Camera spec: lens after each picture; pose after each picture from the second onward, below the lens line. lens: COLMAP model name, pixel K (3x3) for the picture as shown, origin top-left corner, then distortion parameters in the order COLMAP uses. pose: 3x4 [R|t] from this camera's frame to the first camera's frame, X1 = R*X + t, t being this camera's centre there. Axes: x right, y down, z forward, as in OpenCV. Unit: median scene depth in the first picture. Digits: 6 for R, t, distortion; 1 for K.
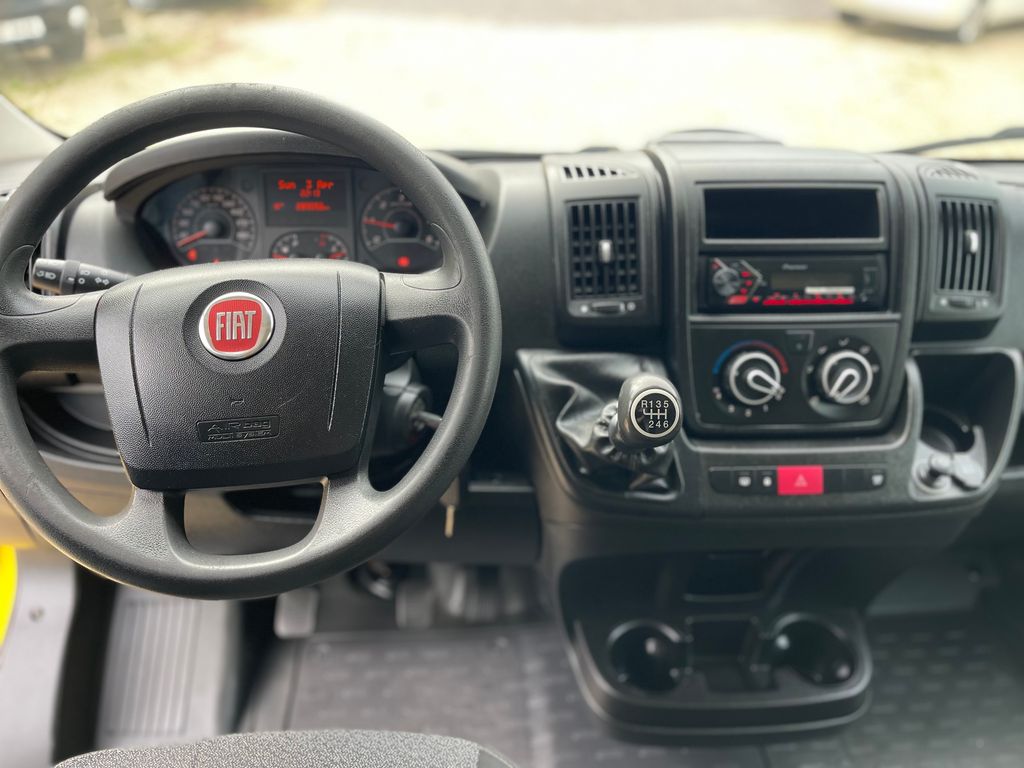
lens RADIAL K [[799.9, 0, 513.0], [0, 799.9, 384.9], [0, 0, 1]] dist [0.040535, -0.030640]
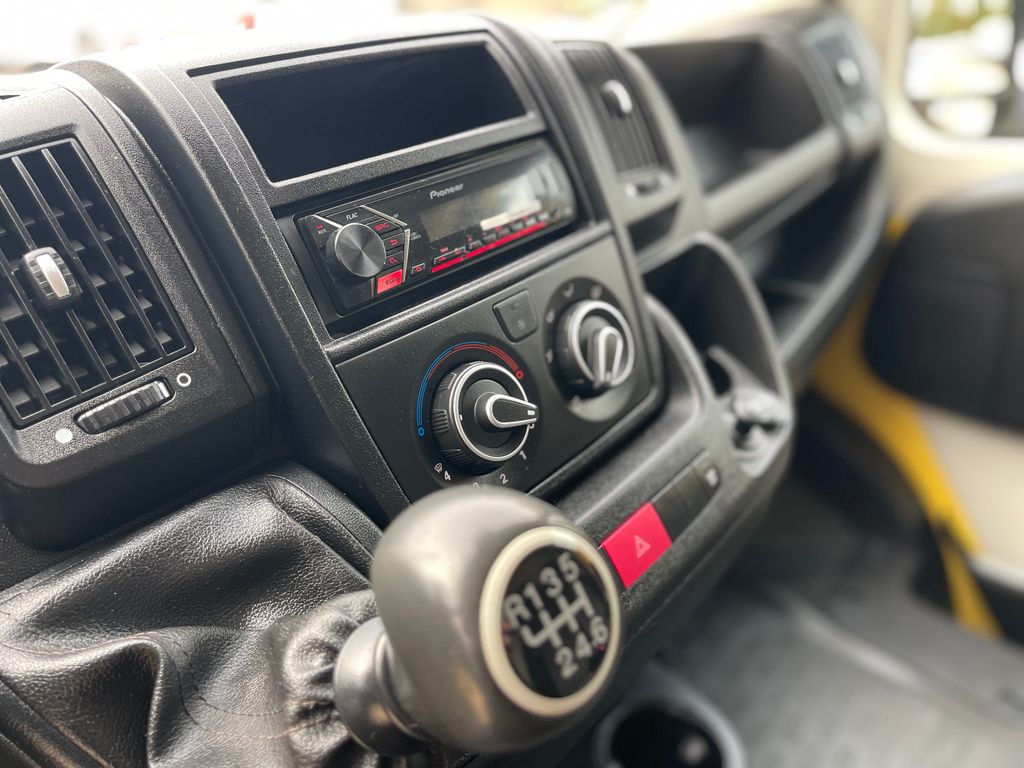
lens RADIAL K [[799.9, 0, 519.8], [0, 799.9, 376.9], [0, 0, 1]] dist [0.040535, -0.030640]
pose [[0.710290, -0.390227, 0.585843, 0.030163], [0.448782, 0.892231, 0.050197, -0.043665], [-0.542295, 0.227261, 0.808869, 0.578945]]
